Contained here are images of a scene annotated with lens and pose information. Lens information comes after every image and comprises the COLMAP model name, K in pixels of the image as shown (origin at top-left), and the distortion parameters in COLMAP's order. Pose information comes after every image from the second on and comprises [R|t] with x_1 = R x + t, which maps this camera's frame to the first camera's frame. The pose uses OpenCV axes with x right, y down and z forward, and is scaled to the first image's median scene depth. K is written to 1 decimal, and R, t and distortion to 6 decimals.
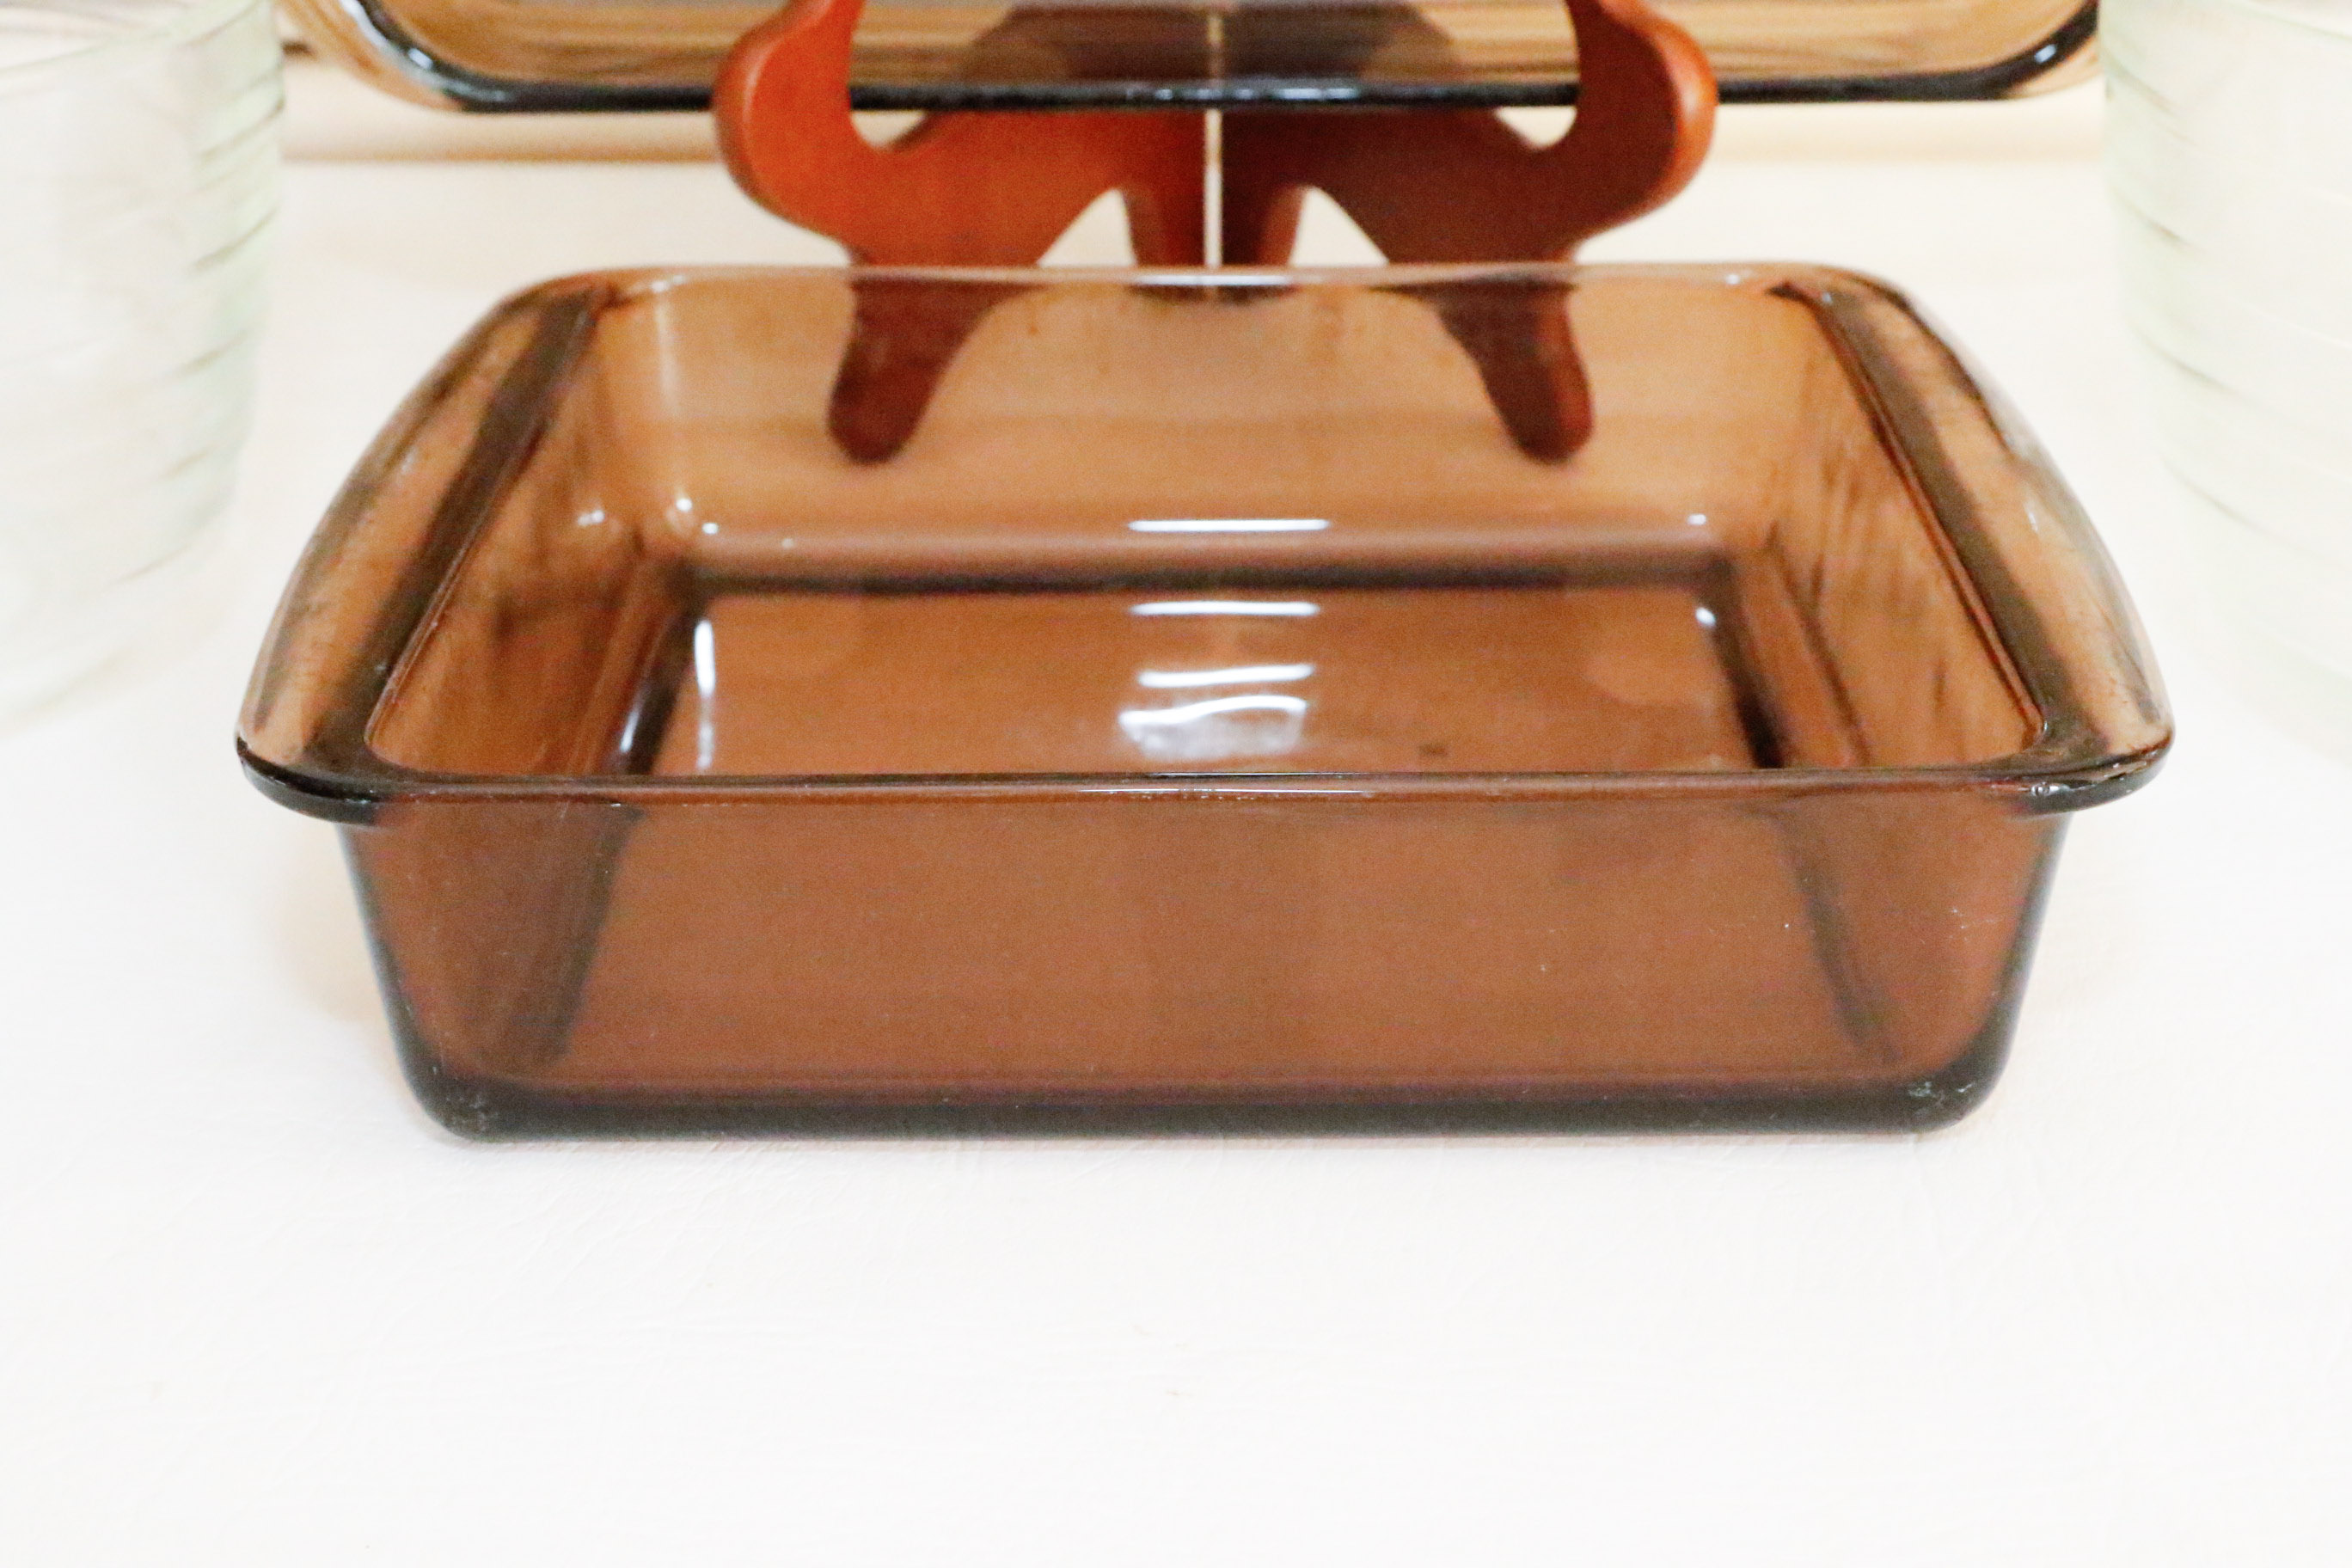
lens RADIAL K [[3812.8, 0, 1176.0], [0, 3812.8, 784.0], [0, 0, 1]] dist [0.023240, -0.011698]
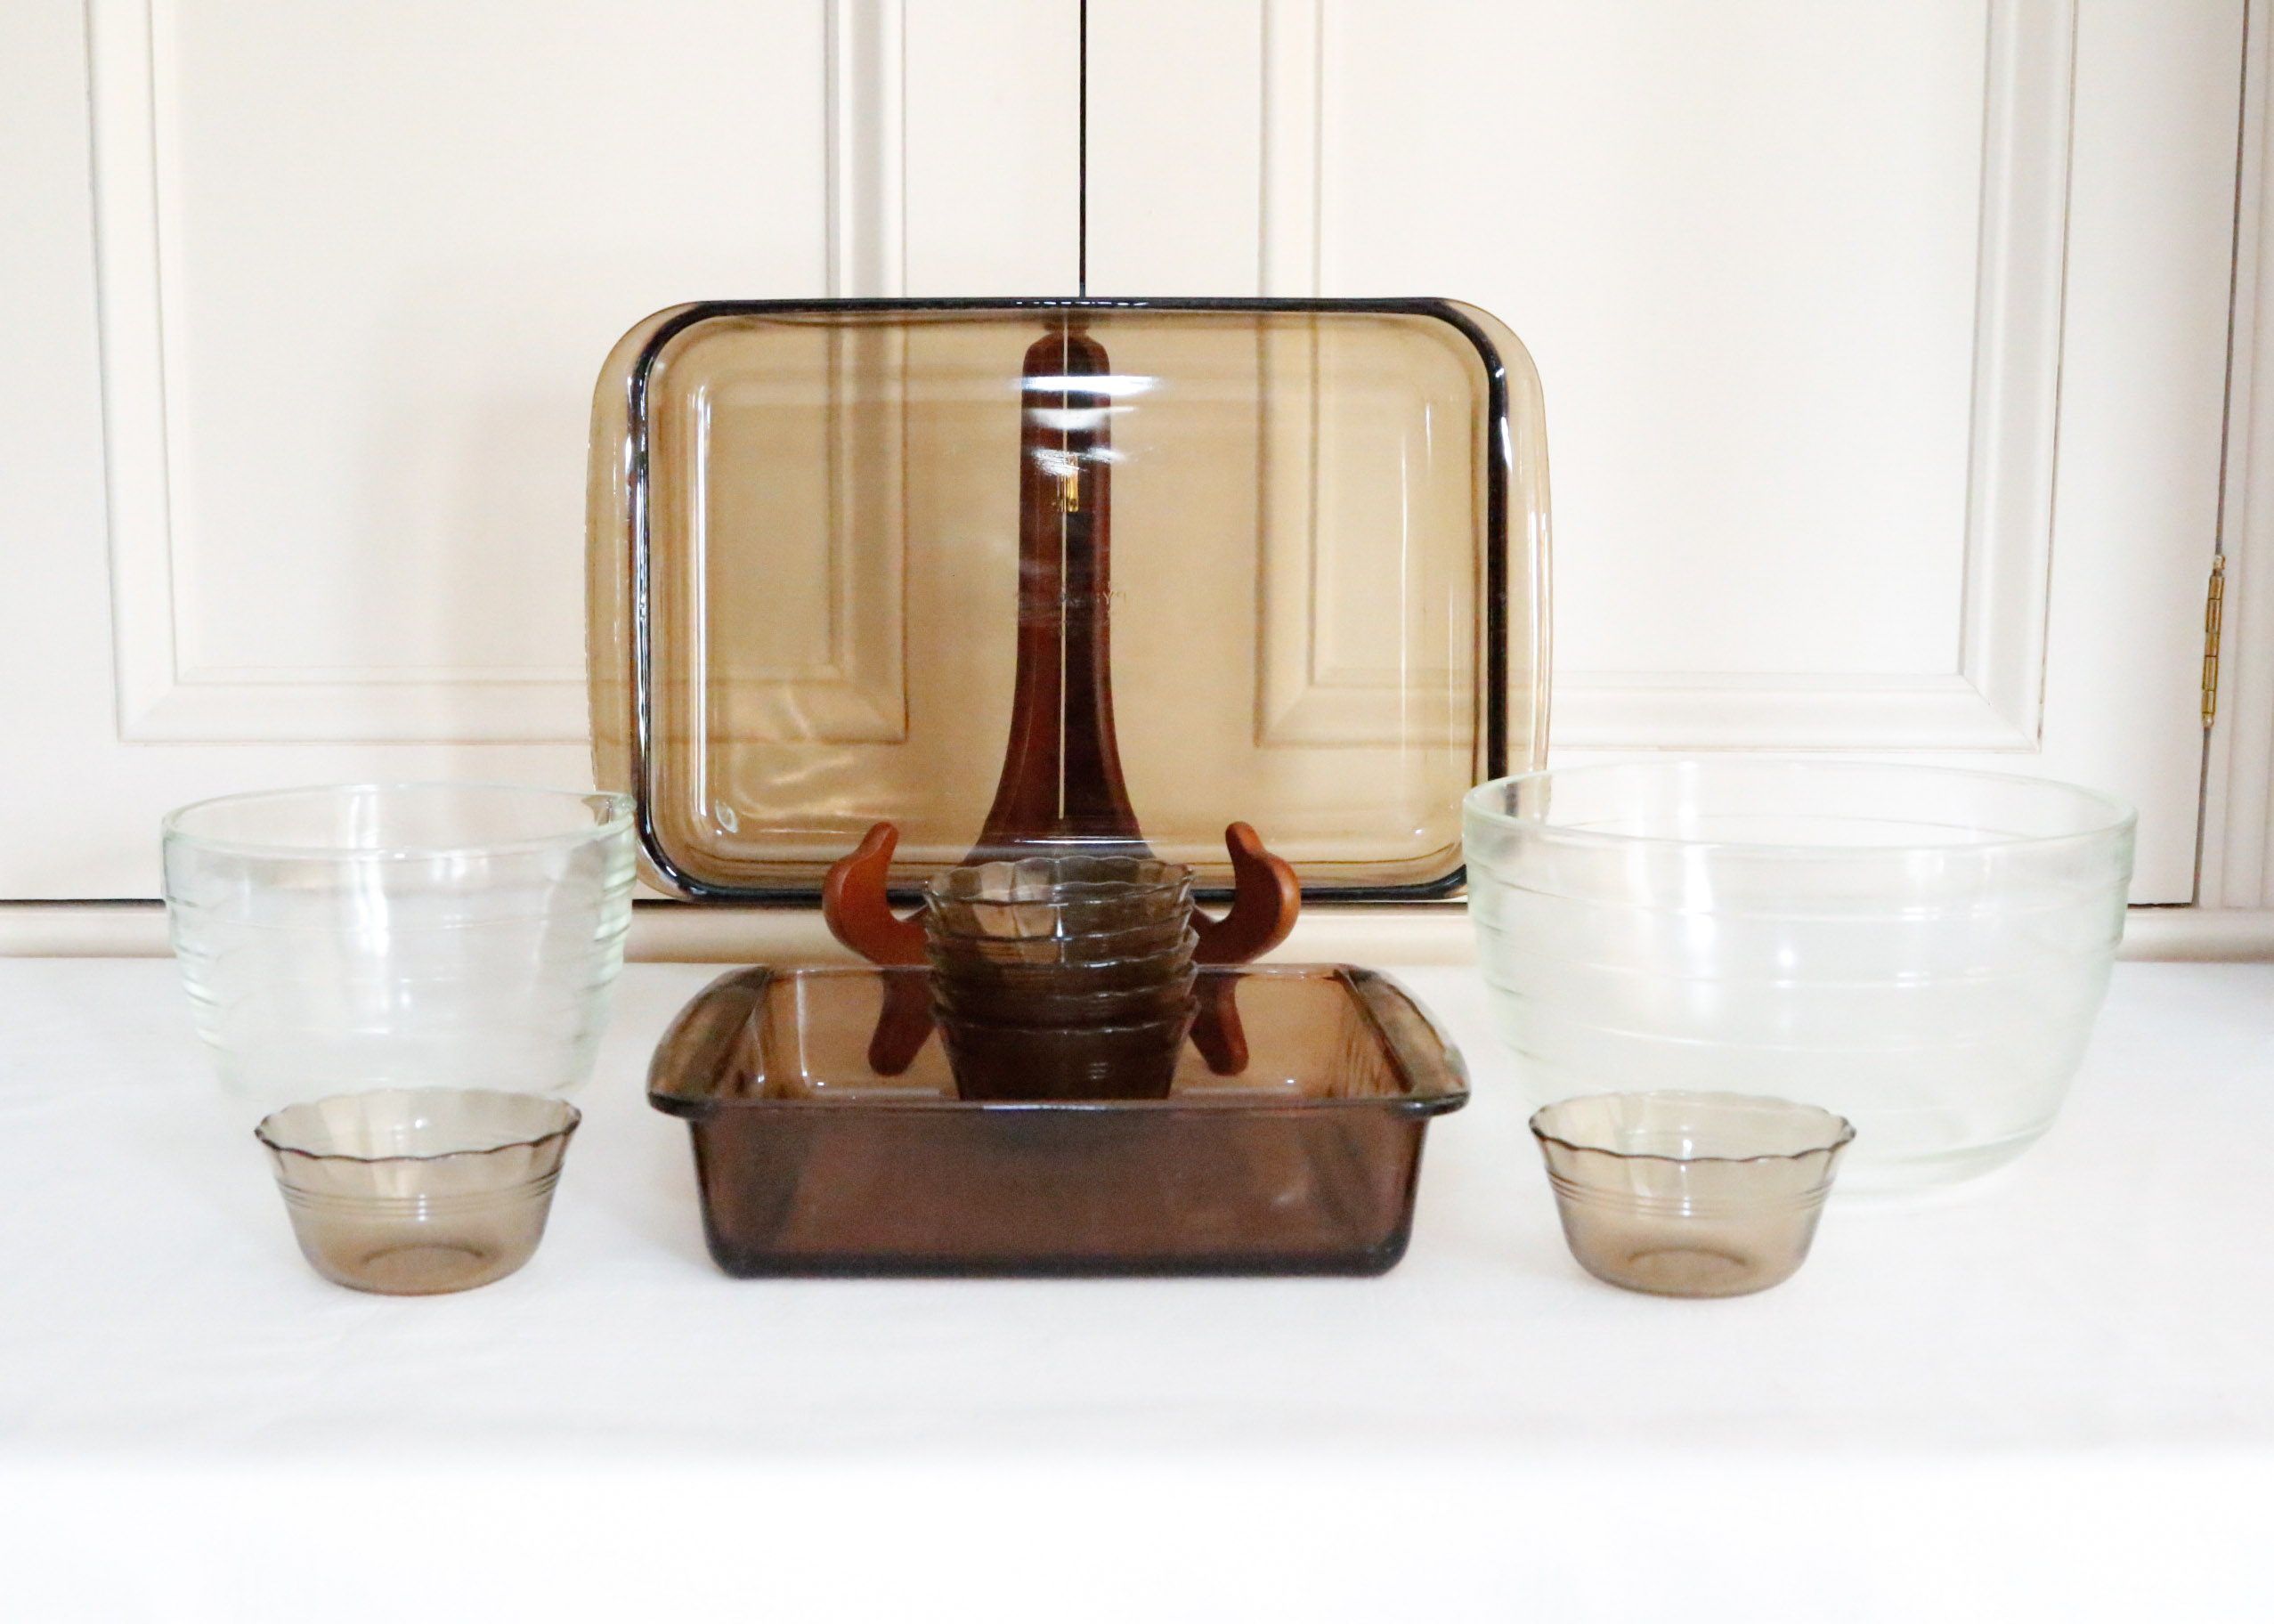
lens RADIAL K [[2877.5, 0, 1137.0], [0, 2877.5, 812.0], [0, 0, 1]] dist [-0.074949, -0.022457]
pose [[0.999483, 0.001701, 0.032102, 0.000174], [0.008010, 0.953925, -0.299938, 0.259656], [-0.031133, 0.300040, 0.953418, -0.537382]]
